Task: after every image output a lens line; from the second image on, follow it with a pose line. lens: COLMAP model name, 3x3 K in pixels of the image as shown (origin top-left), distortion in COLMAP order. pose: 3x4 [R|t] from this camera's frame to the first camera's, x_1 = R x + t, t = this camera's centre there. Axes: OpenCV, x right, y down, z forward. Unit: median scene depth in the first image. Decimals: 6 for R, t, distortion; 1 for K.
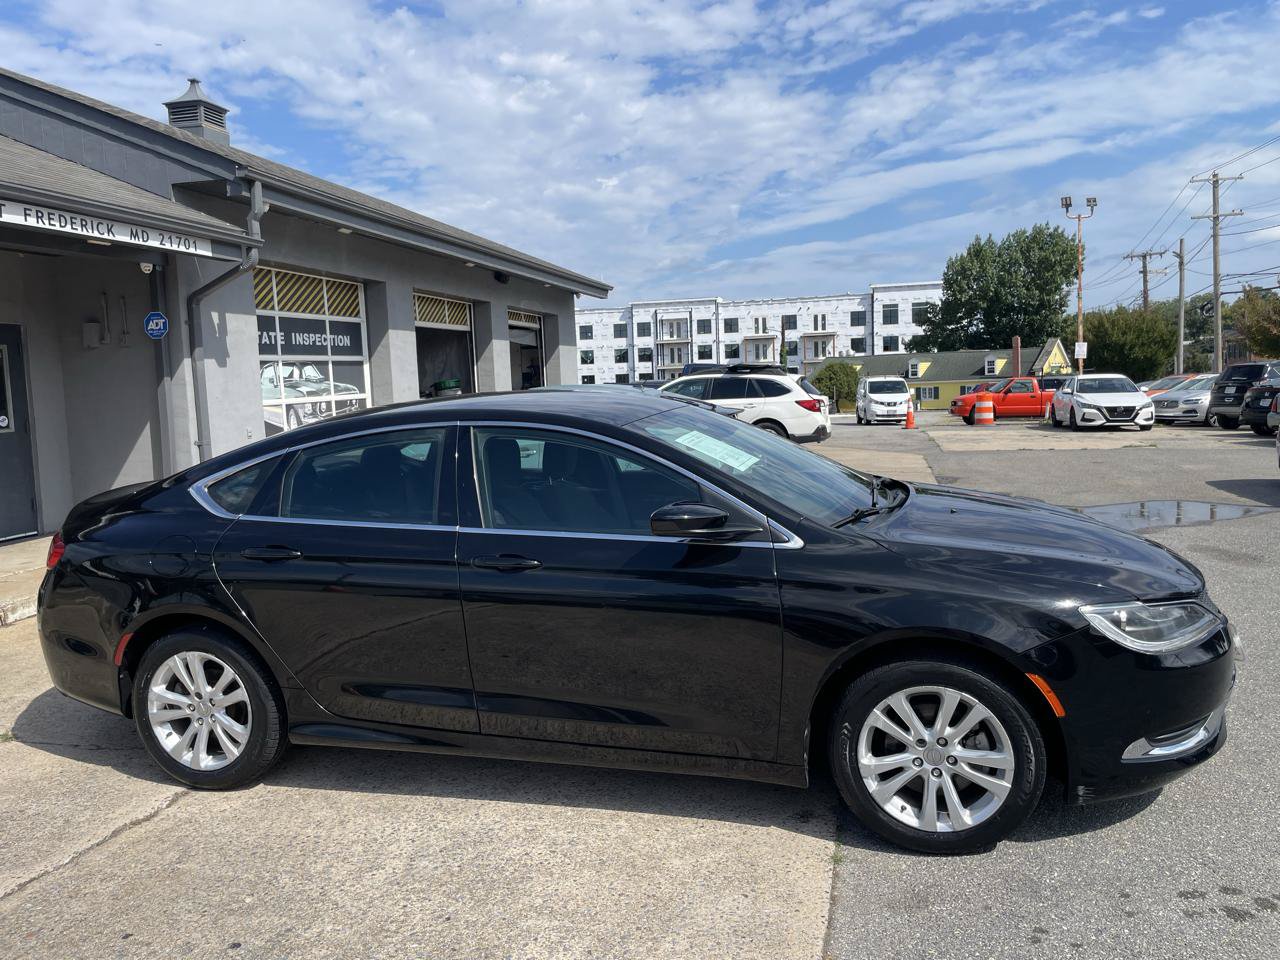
lens RADIAL K [[970.5, 0, 653.4], [0, 970.5, 463.2], [0, 0, 1]] dist [0.086804, -0.118173]
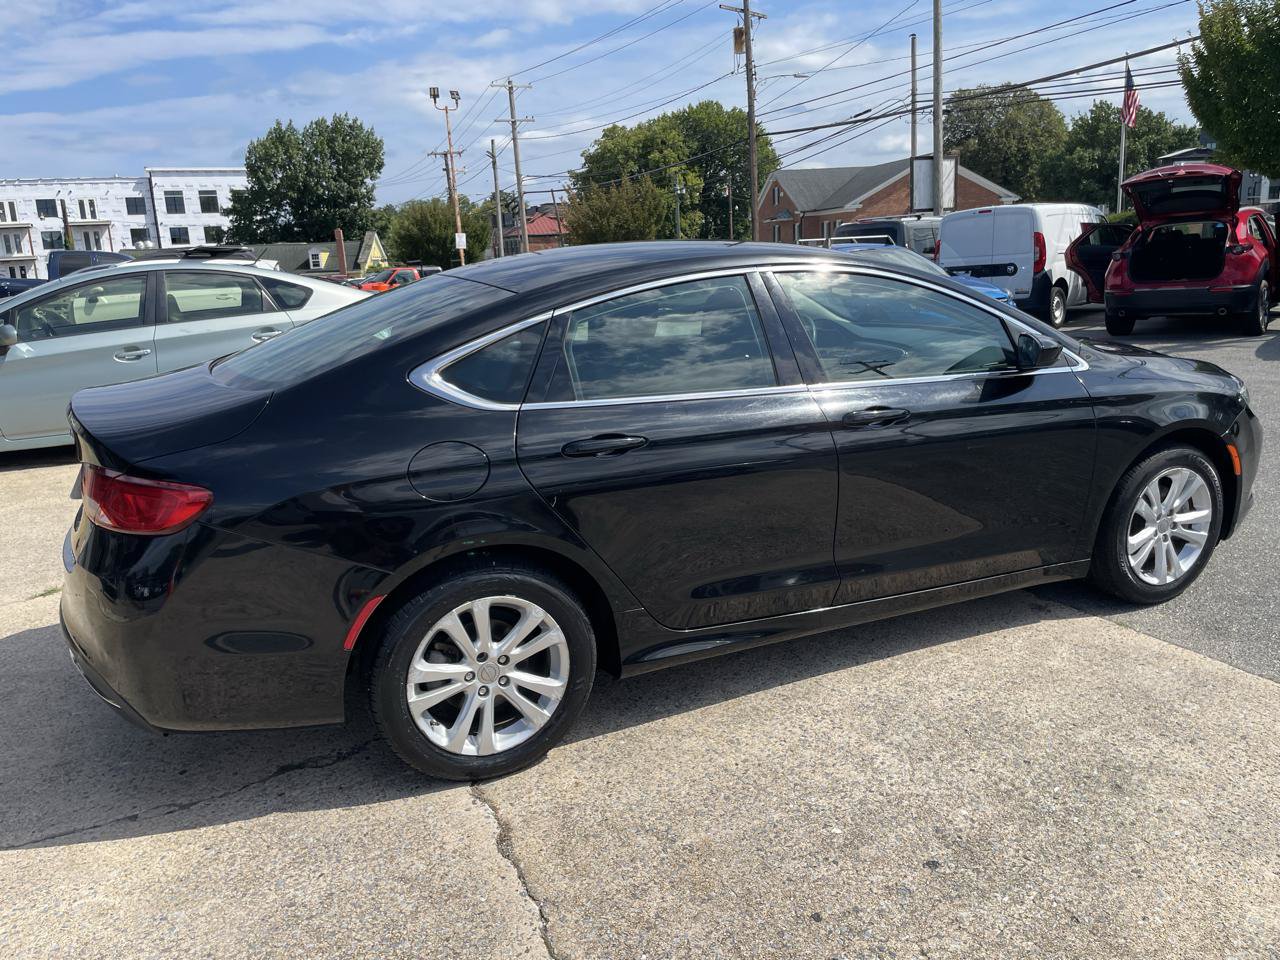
lens RADIAL K [[970.5, 0, 646.6], [0, 970.5, 468.2], [0, 0, 1]] dist [0.086804, -0.118173]
pose [[0.768091, -0.141589, 0.624491, -0.322134], [0.073474, 0.988294, 0.133703, 0.003795], [-0.636111, -0.056812, 0.769503, 0.150354]]
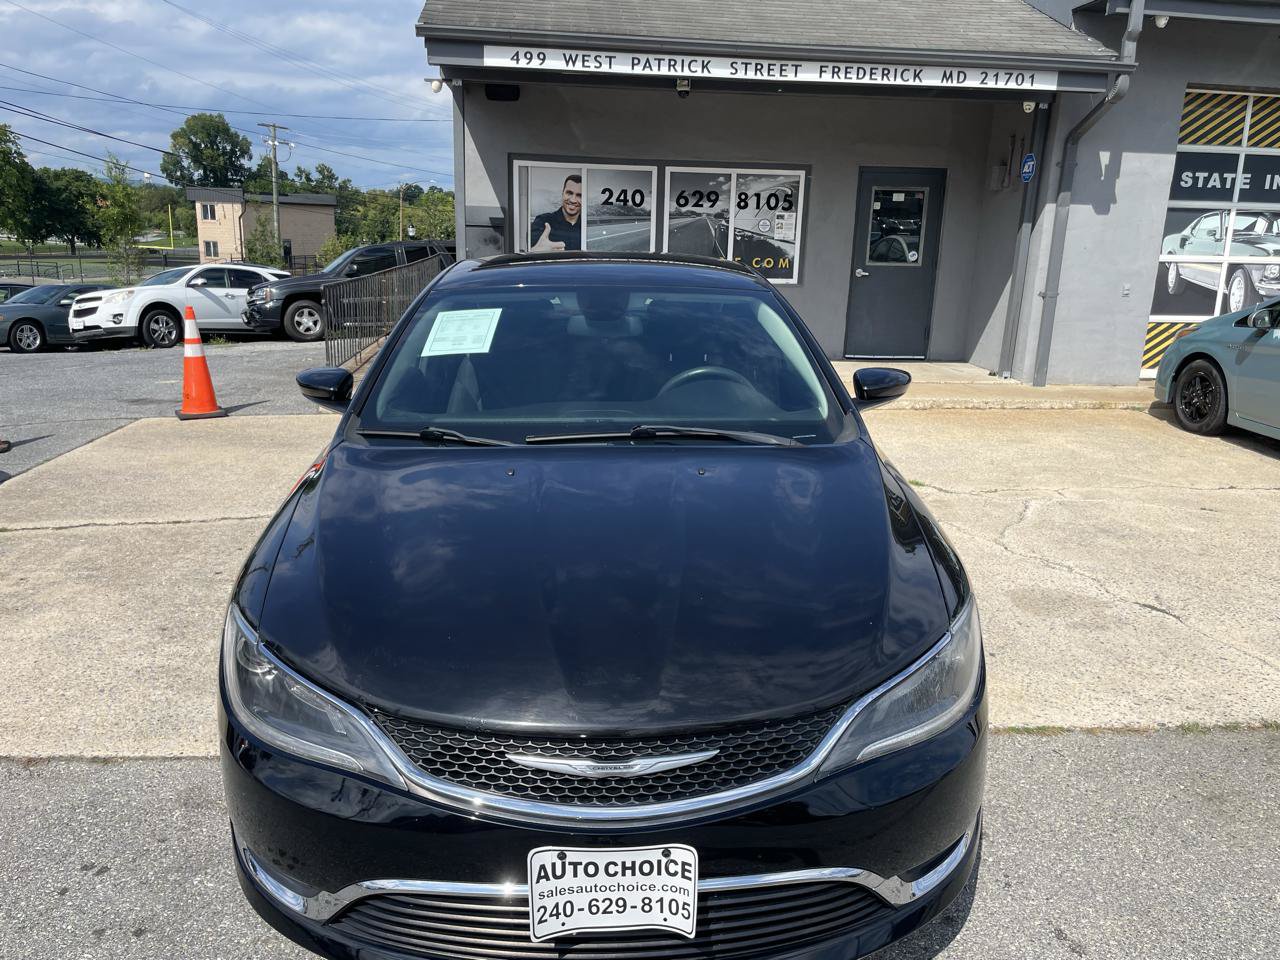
lens RADIAL K [[970.5, 0, 640.6], [0, 970.5, 479.6], [0, 0, 1]] dist [0.086804, -0.118173]
pose [[0.305243, 0.285996, -0.908313, 0.361371], [-0.122872, 0.957691, 0.260251, -0.050903], [0.944314, 0.032167, 0.327469, 0.327773]]
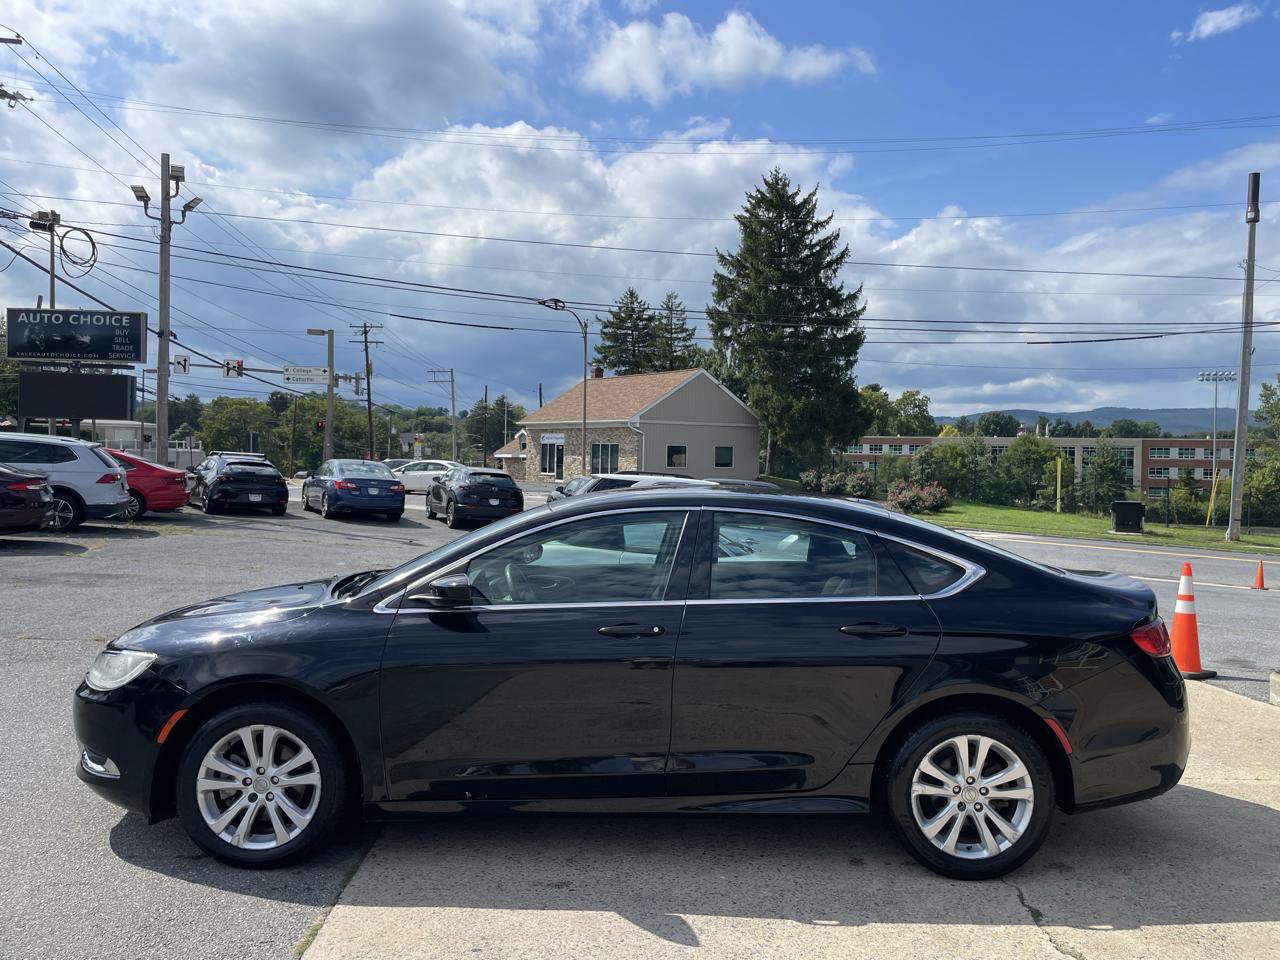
lens RADIAL K [[970.5, 0, 652.7], [0, 970.5, 483.6], [0, 0, 1]] dist [0.086804, -0.118173]
pose [[-0.963775, 0.028305, -0.265210, 0.090182], [-0.004838, 0.992334, 0.123488, -0.094392], [0.266673, 0.120298, -0.956250, 0.909887]]
